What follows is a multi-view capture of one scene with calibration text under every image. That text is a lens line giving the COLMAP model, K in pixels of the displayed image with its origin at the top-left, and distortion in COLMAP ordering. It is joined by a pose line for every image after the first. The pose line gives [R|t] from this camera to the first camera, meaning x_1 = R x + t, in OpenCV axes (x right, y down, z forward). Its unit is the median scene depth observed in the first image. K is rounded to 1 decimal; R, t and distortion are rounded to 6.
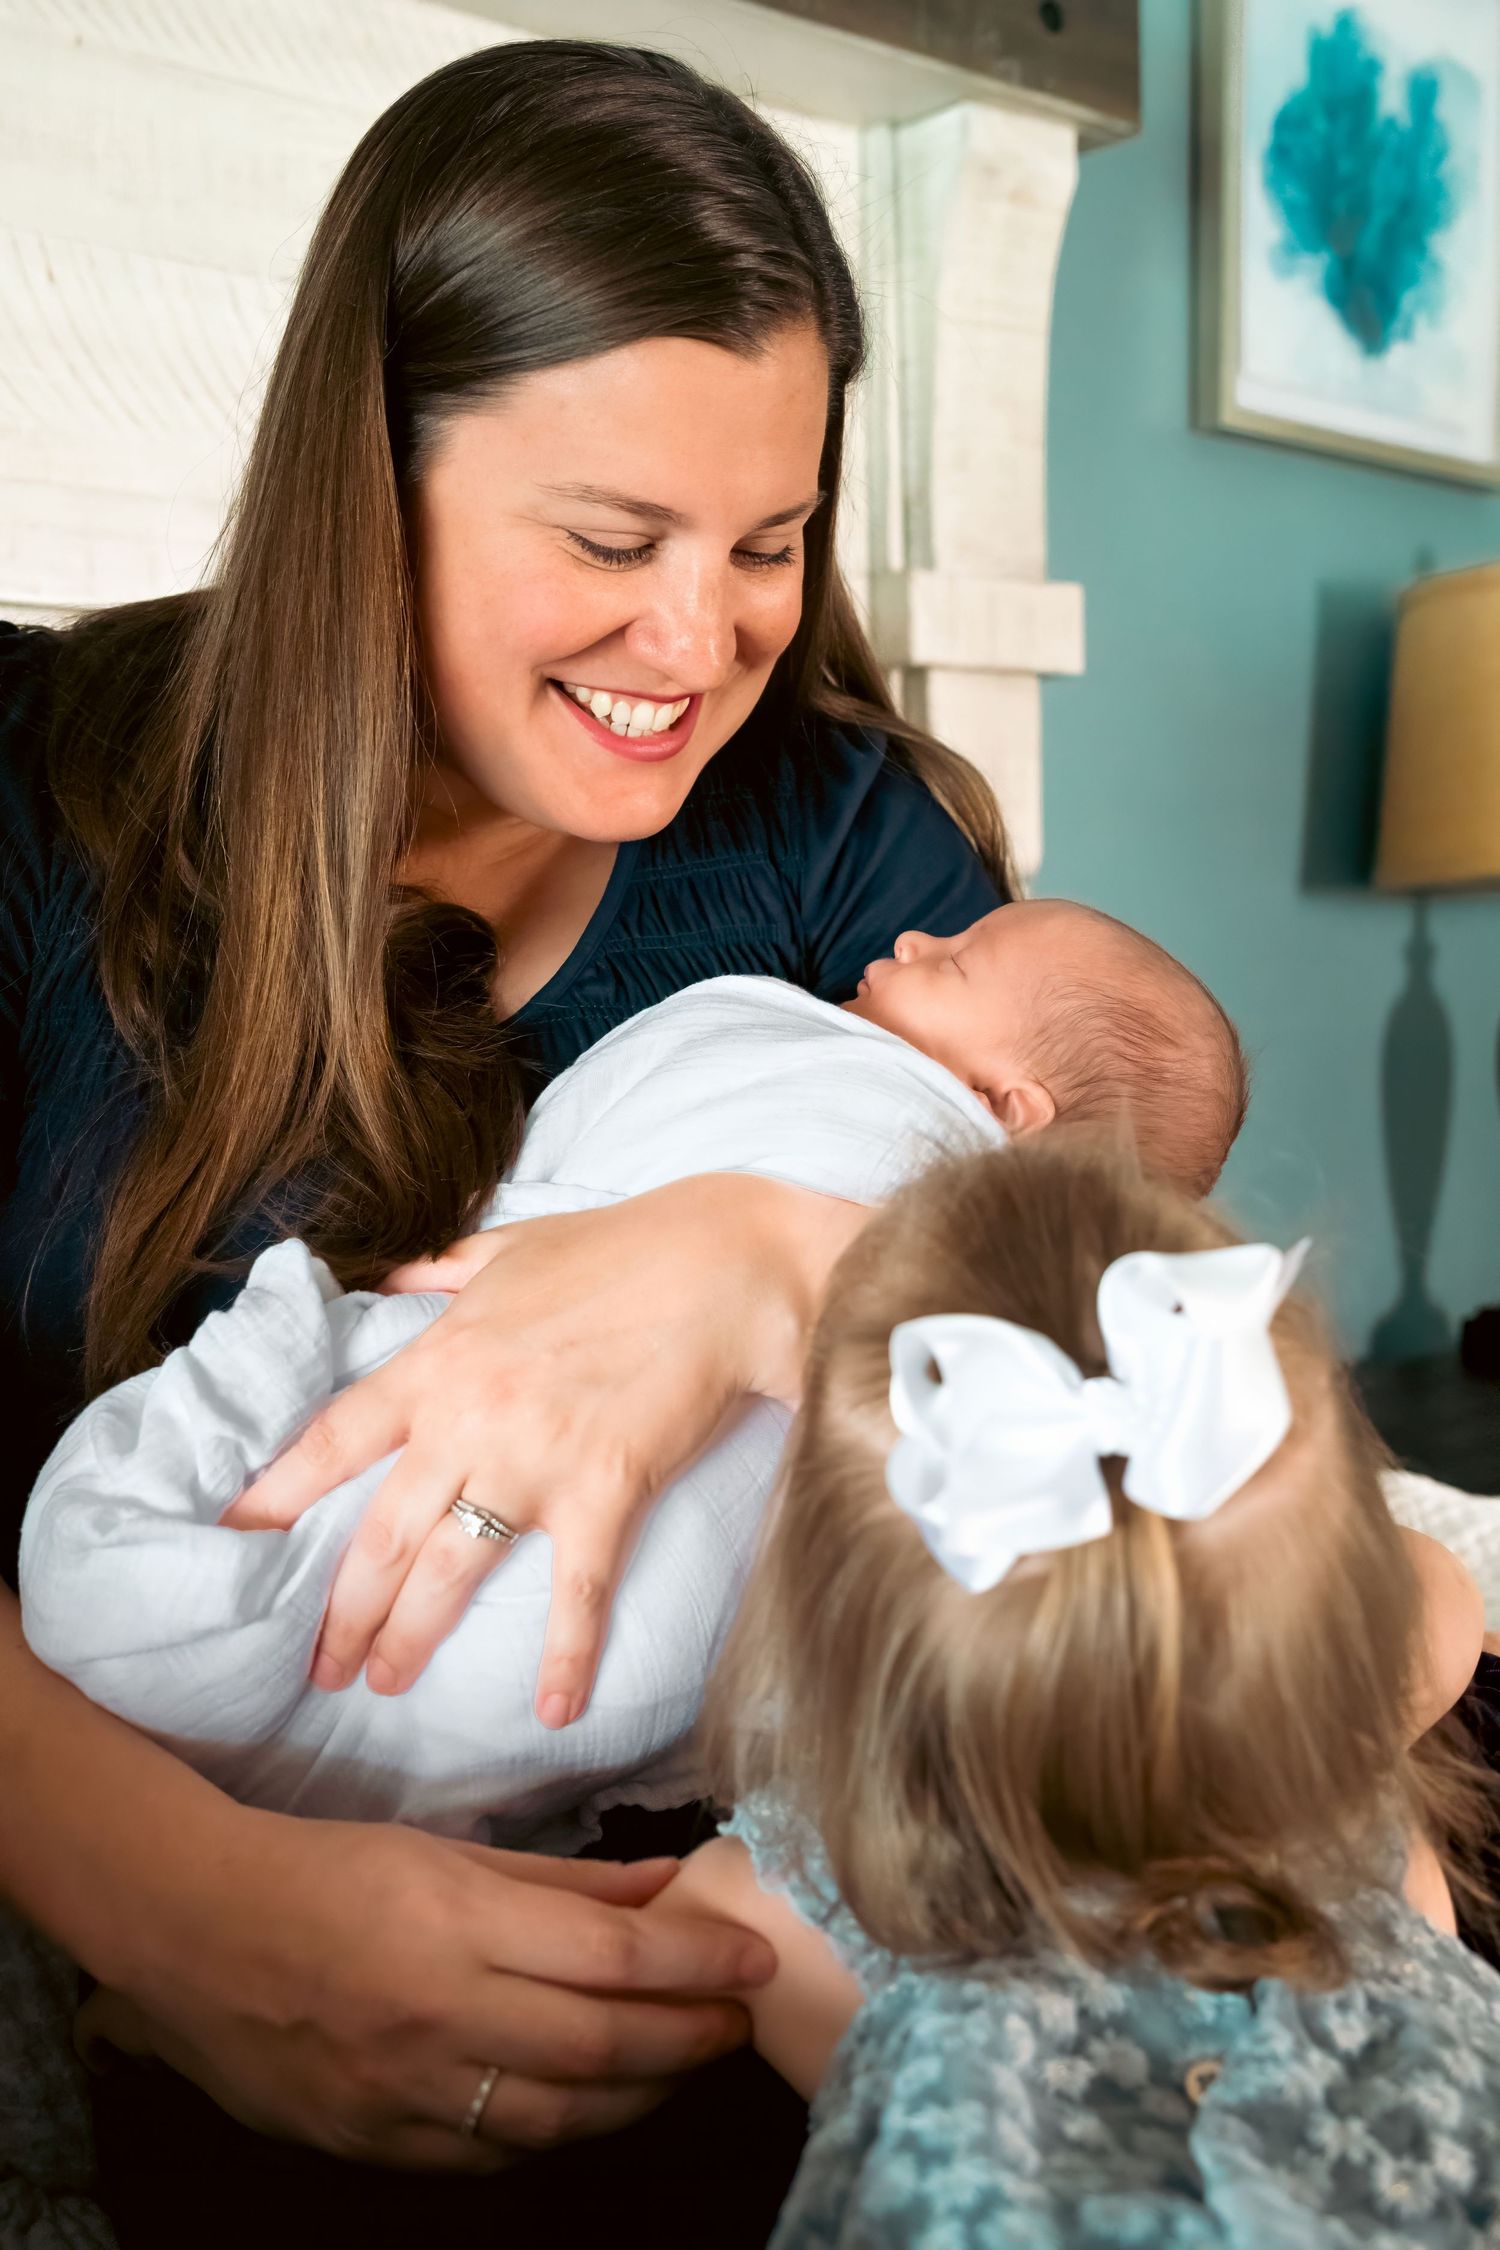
lens RADIAL K [[1921.1, 0, 756.4], [0, 1921.1, 1122.7], [0, 0, 1]] dist [0.019909, -0.020622]
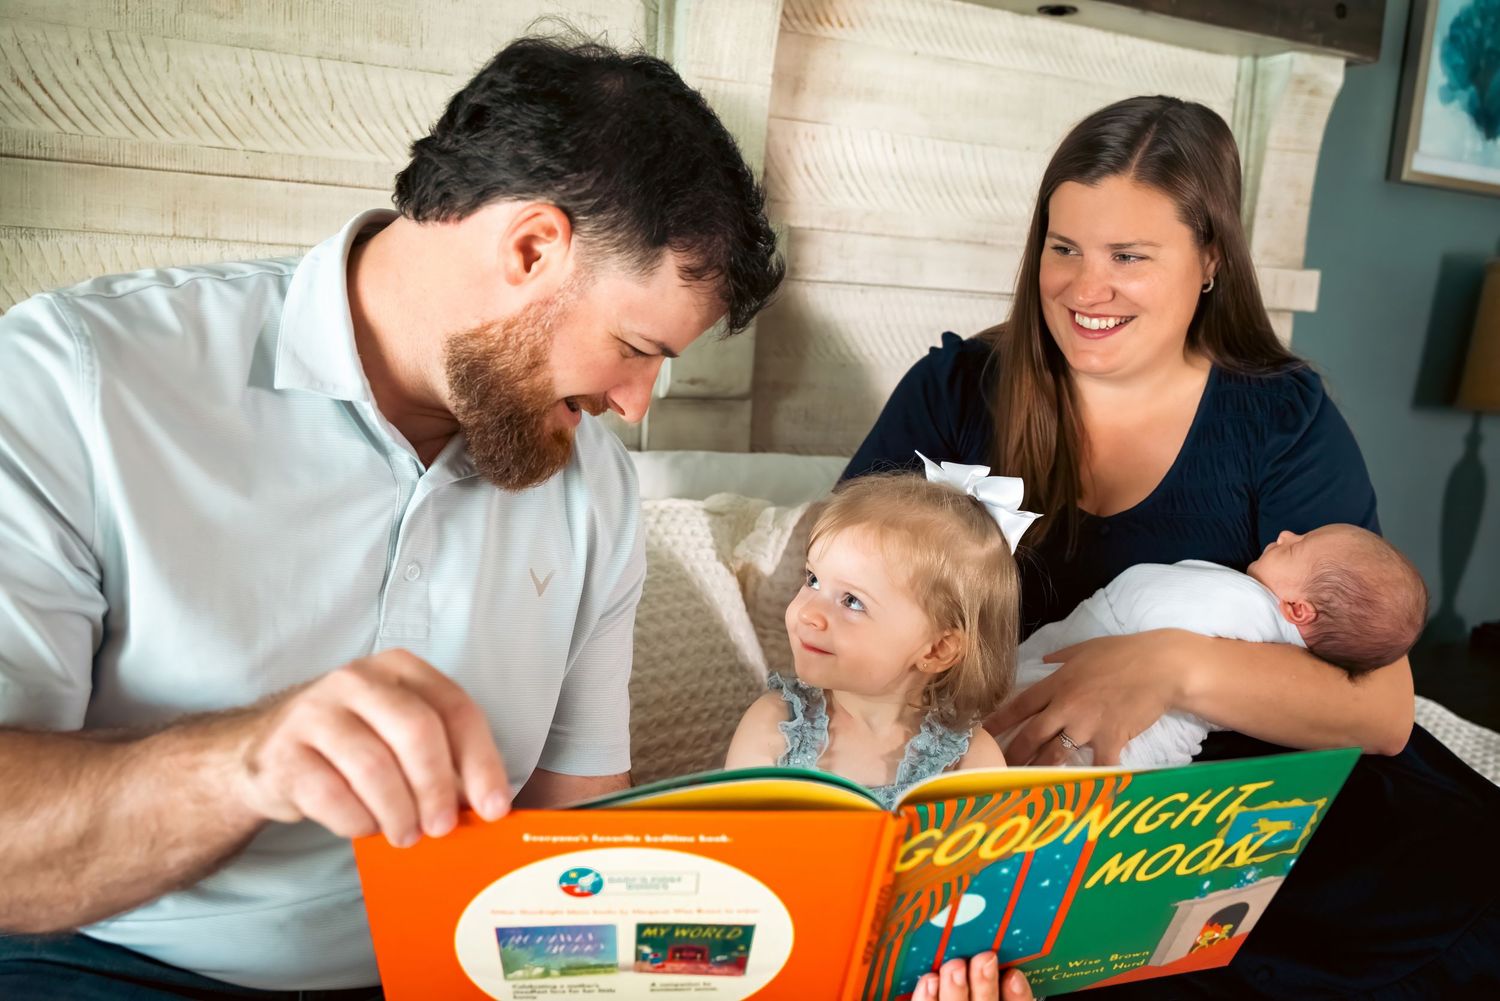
lens RADIAL K [[1280.7, 0, 747.5], [0, 1280.7, 494.8], [0, 0, 1]] dist [0.019909, -0.020622]
pose [[0.975766, 0.105611, -0.191645, -0.153460], [-0.088647, 0.991517, 0.095053, -0.115008], [0.200058, -0.075761, 0.976851, -0.543795]]
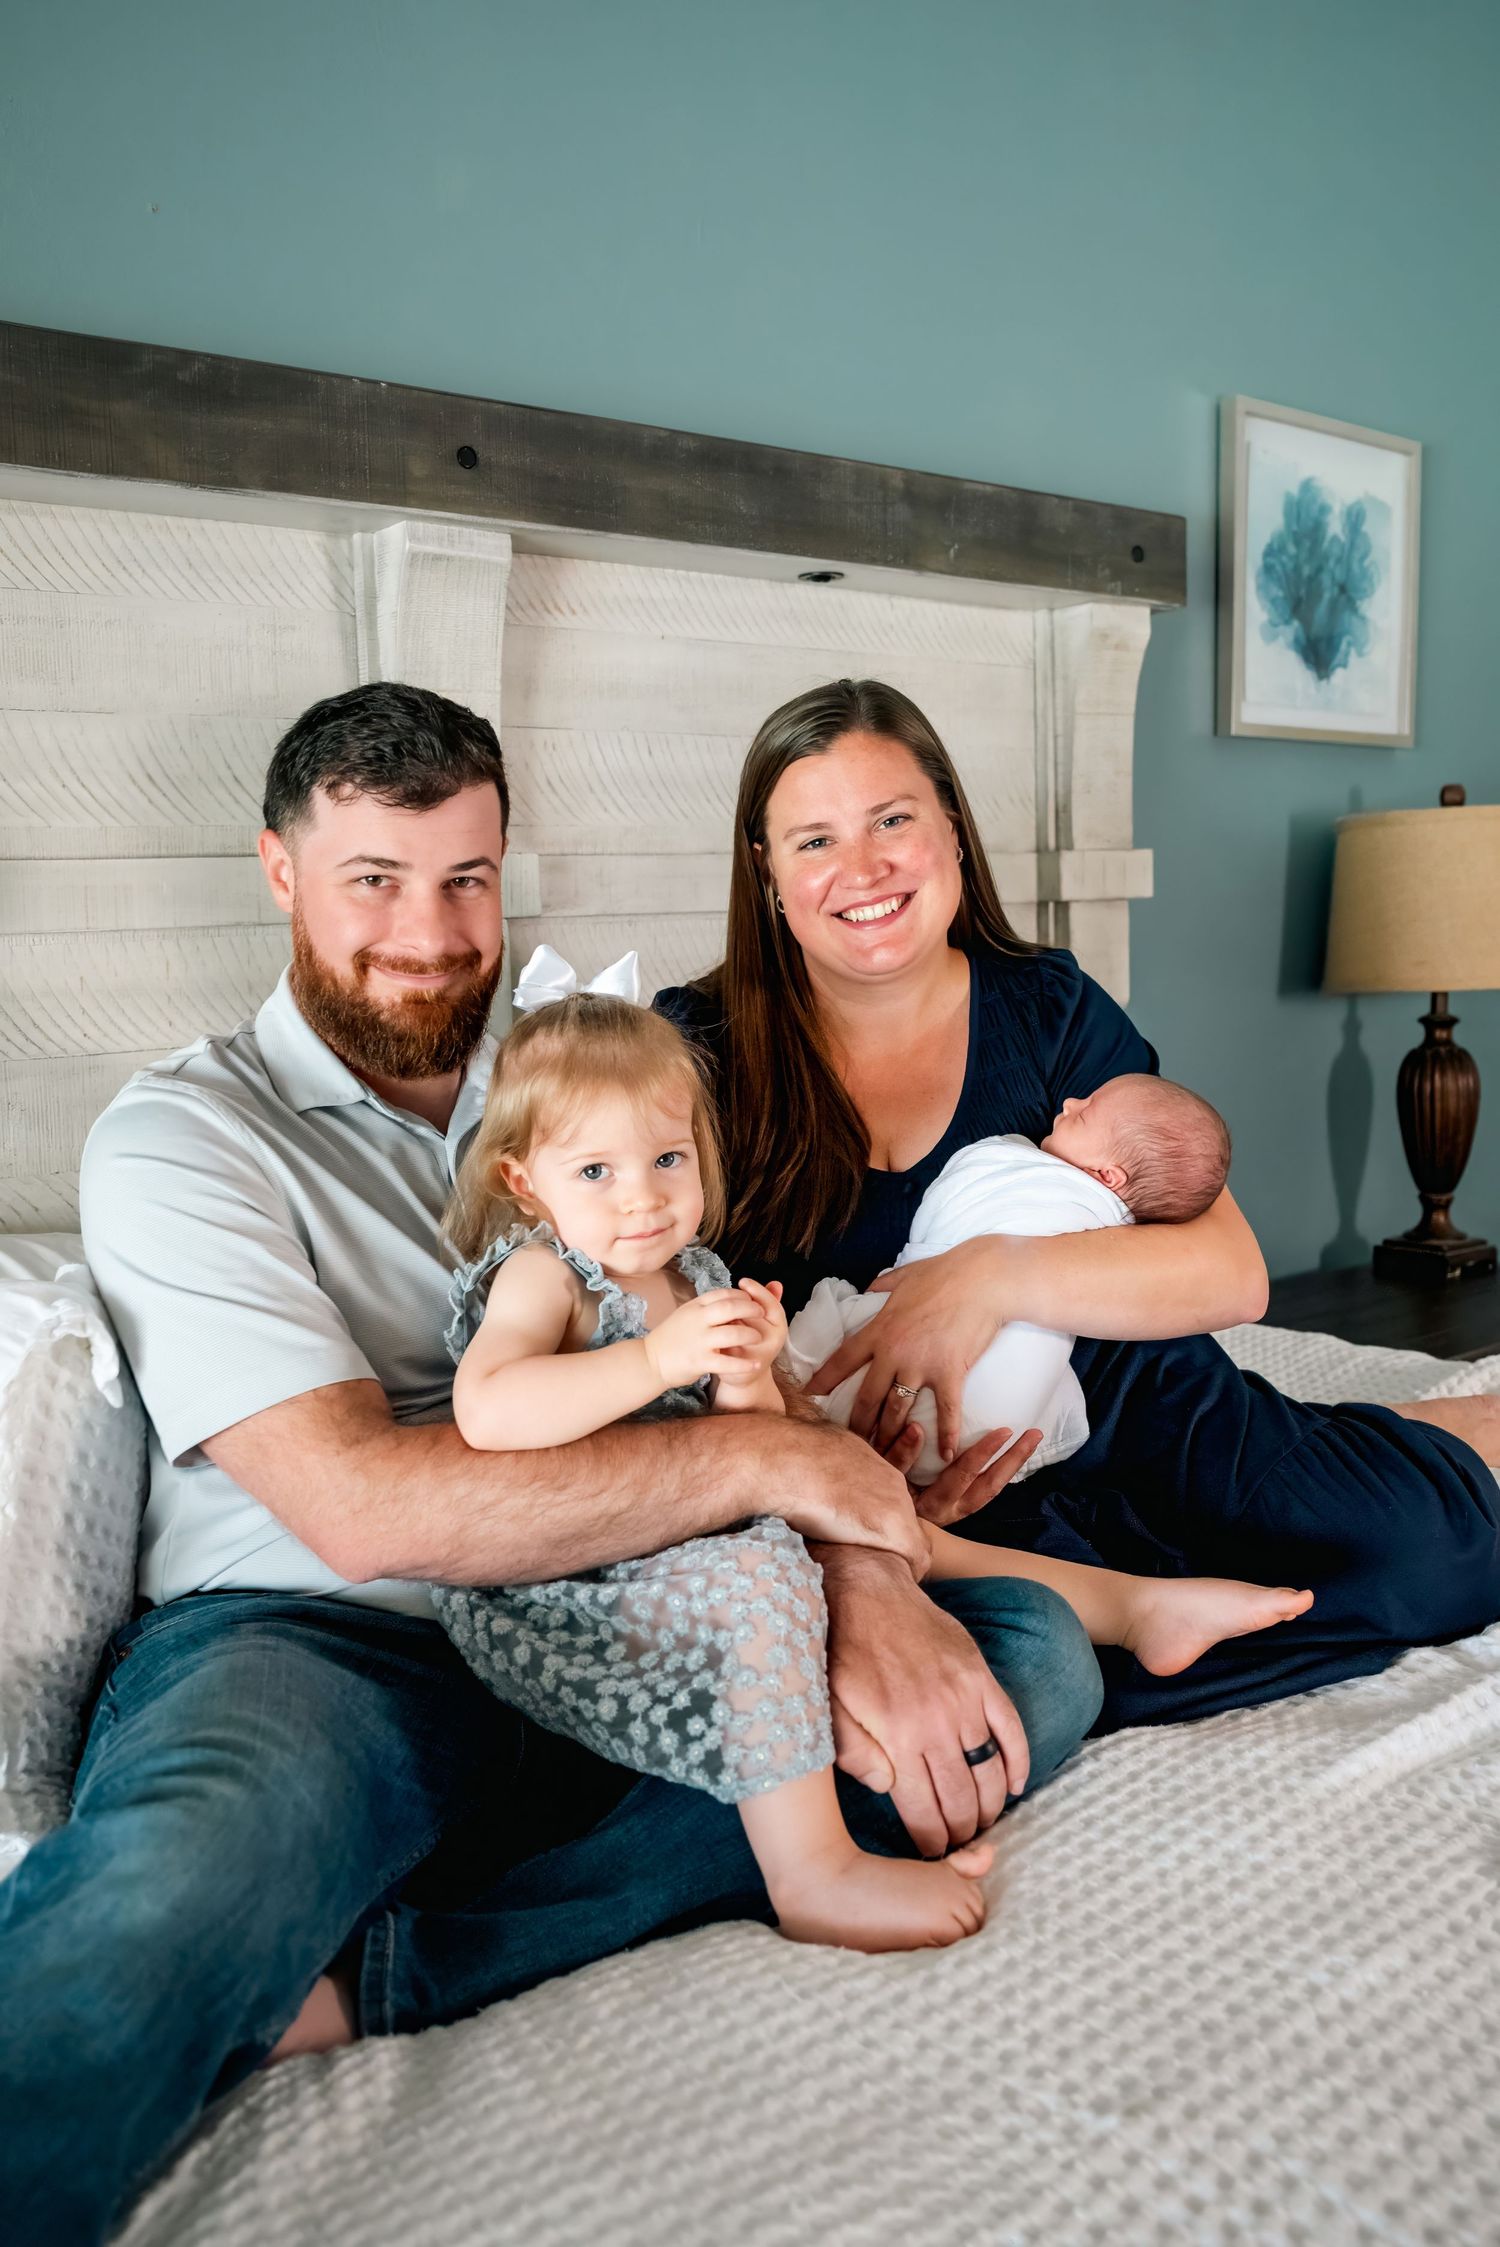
lens RADIAL K [[1959.5, 0, 740.6], [0, 1959.5, 1126.7], [0, 0, 1]] dist [-0.000517, 0.002231]
pose [[0.999715, -0.006614, -0.022922, -0.182812], [0.007966, 0.998201, 0.059417, -0.134059], [0.022488, -0.059583, 0.997970, -0.889098]]
